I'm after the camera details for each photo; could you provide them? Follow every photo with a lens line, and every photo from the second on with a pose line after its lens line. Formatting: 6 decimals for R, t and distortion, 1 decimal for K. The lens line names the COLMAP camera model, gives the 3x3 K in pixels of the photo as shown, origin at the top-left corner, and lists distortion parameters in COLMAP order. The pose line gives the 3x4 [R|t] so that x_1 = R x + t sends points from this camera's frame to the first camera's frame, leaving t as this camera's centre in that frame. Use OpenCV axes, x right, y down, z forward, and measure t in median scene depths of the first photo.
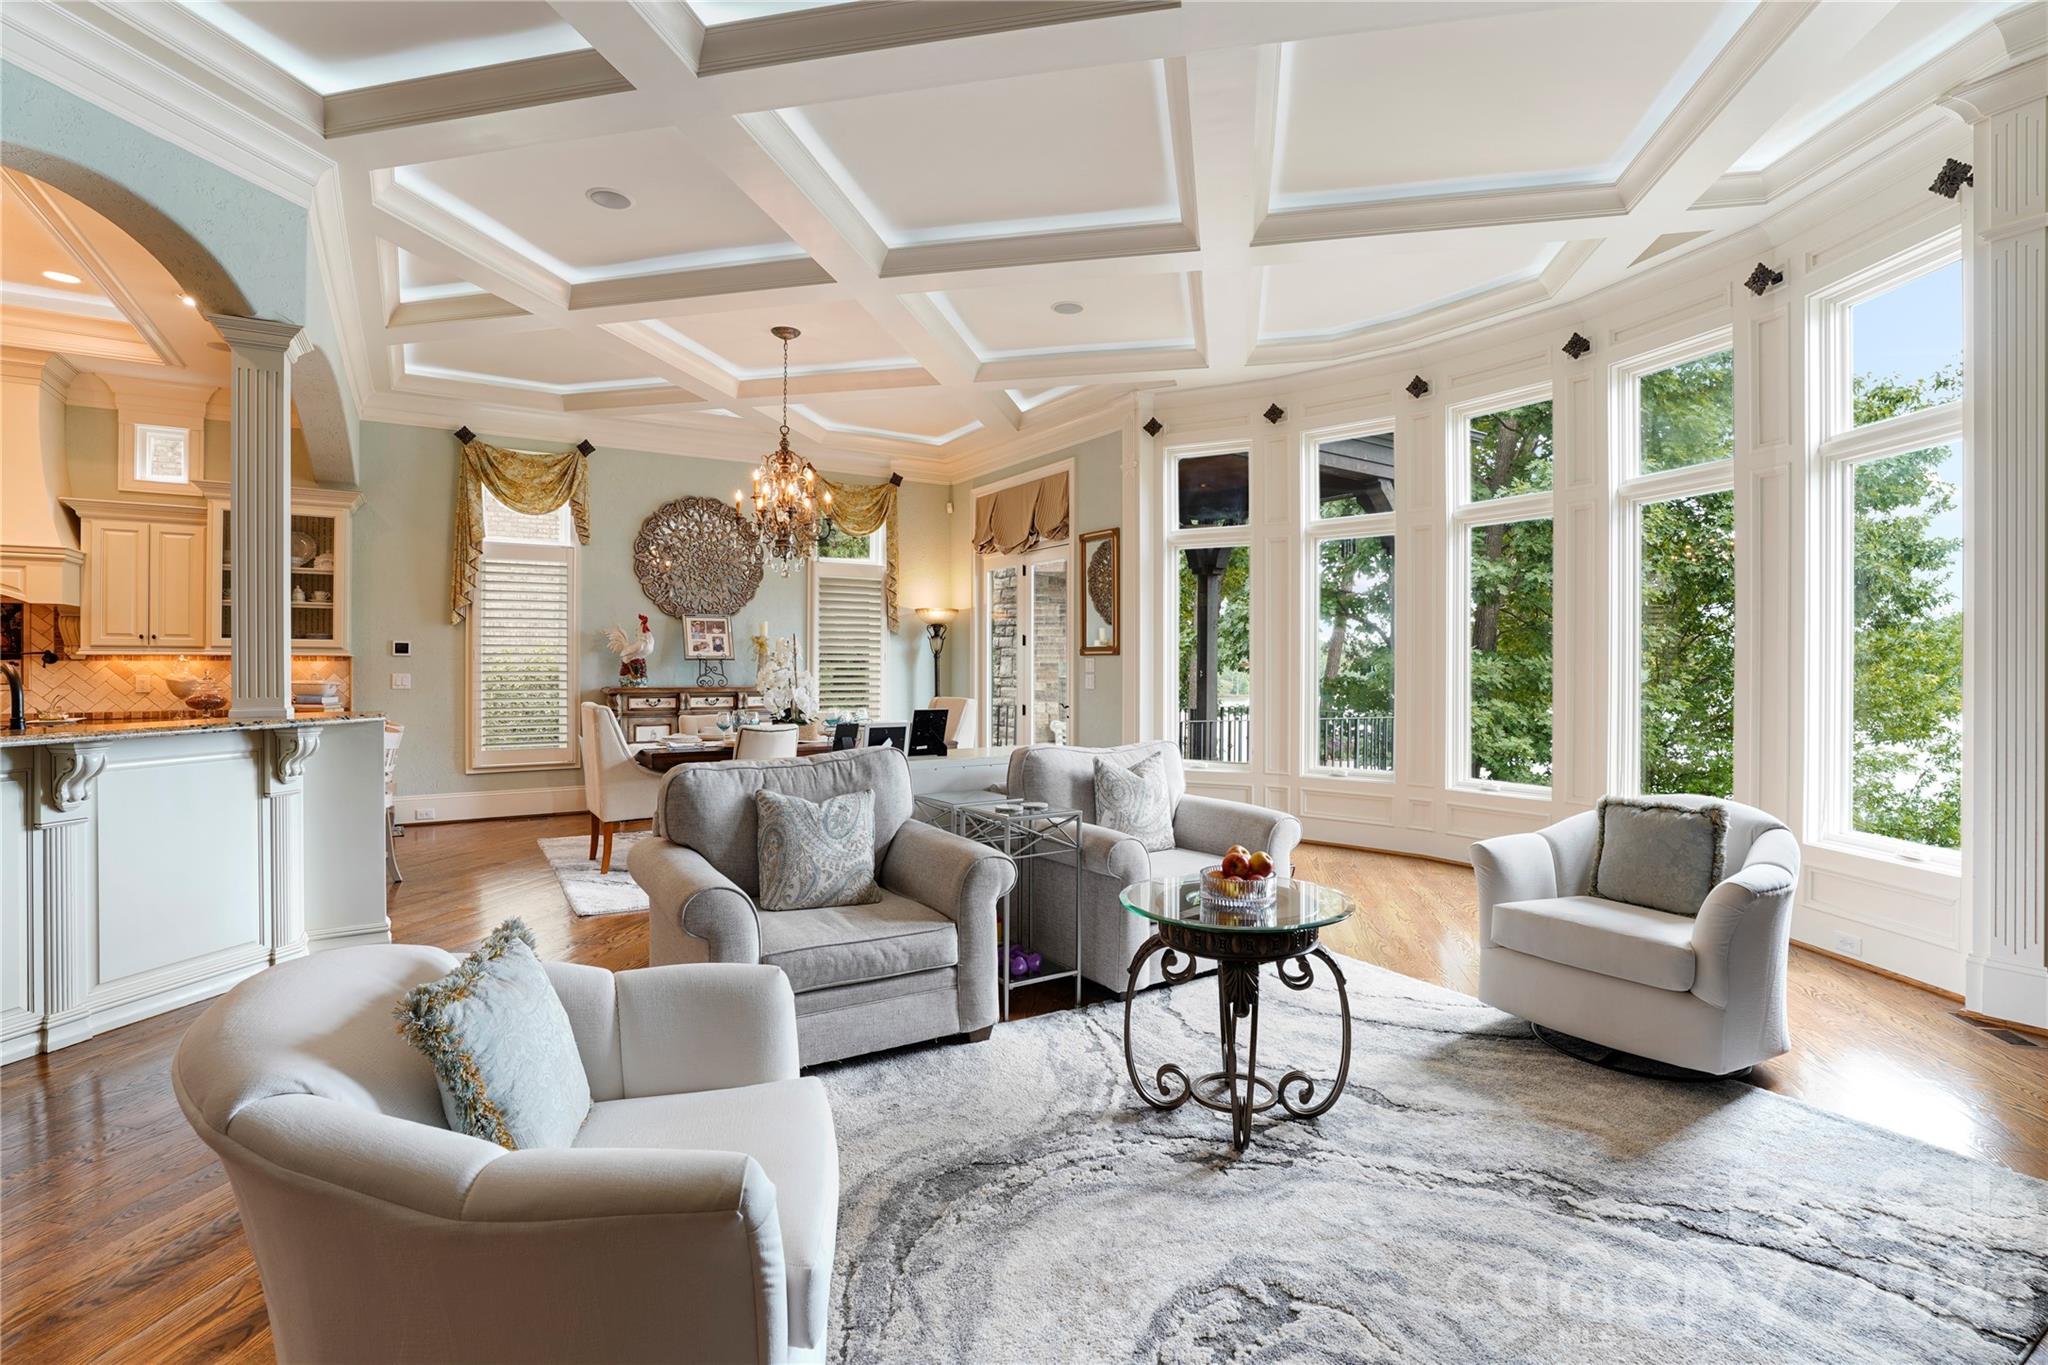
lens RADIAL K [[934.6, 0, 1025.6], [0, 934.6, 663.3], [0, 0, 1]] dist [-0.067838, 0.022252]
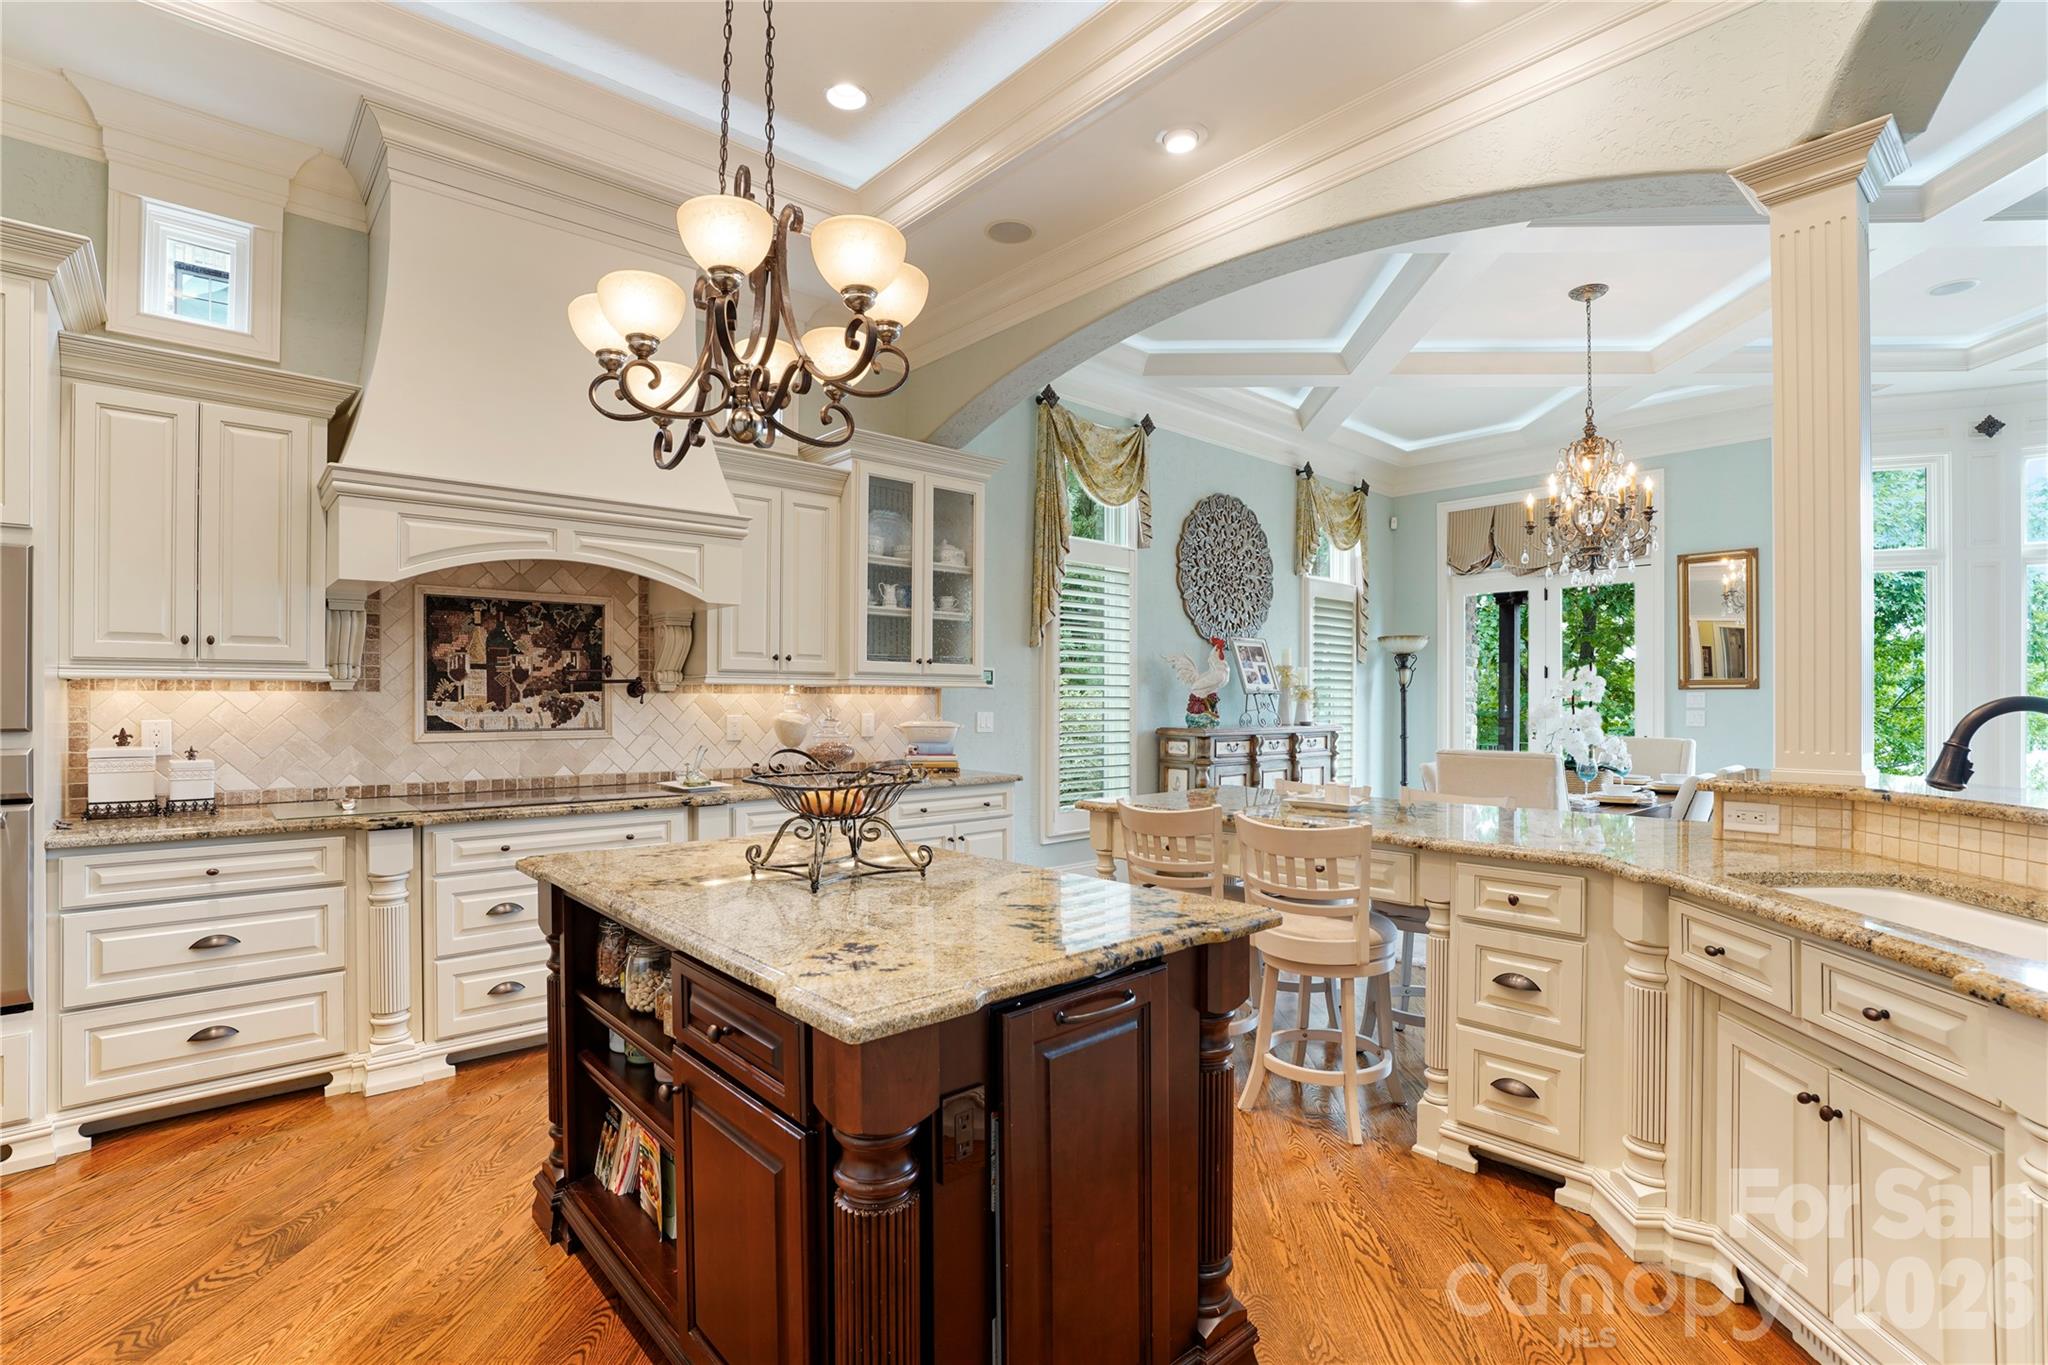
lens RADIAL K [[955.4, 0, 1012.0], [0, 955.4, 704.2], [0, 0, 1]] dist [-0.071352, 0.024648]
pose [[0.990669, -0.000907, 0.136289, -0.745069], [0.000323, 0.999991, 0.004311, 0.001948], [-0.136291, -0.004227, 0.990660, 0.217806]]
